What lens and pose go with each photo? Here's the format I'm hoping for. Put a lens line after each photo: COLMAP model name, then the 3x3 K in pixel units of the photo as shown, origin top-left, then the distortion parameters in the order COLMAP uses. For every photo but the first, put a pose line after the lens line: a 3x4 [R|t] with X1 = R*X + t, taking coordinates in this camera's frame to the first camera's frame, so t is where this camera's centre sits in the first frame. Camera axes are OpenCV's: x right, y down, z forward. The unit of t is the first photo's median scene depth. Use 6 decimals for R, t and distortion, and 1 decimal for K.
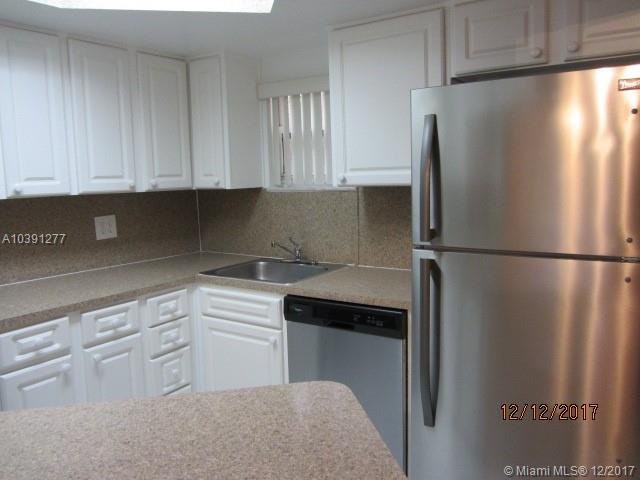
lens RADIAL K [[528.2, 0, 324.1], [0, 528.2, 236.7], [0, 0, 1]] dist [-0.035582, 0.008661]
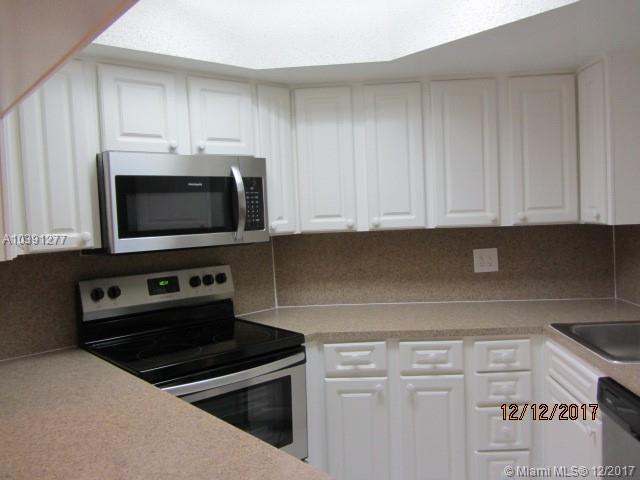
lens RADIAL K [[528.2, 0, 324.1], [0, 528.2, 236.7], [0, 0, 1]] dist [-0.035582, 0.008661]
pose [[0.501134, 0.042764, -0.864312, 0.292029], [-0.075836, 0.997106, 0.005364, -0.046078], [0.862040, 0.062858, 0.502927, 0.250386]]
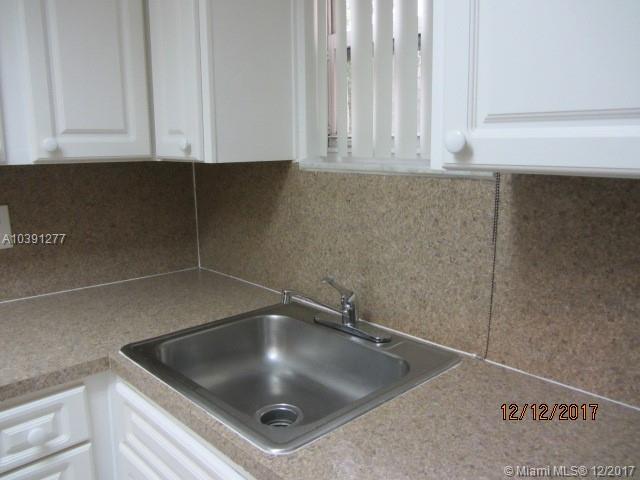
lens RADIAL K [[528.2, 0, 324.1], [0, 528.2, 236.7], [0, 0, 1]] dist [-0.035582, 0.008661]
pose [[0.976803, 0.061677, -0.205064, 0.020098], [-0.049201, 0.996645, 0.065400, -0.063135], [0.208410, -0.053793, 0.976561, 0.583770]]
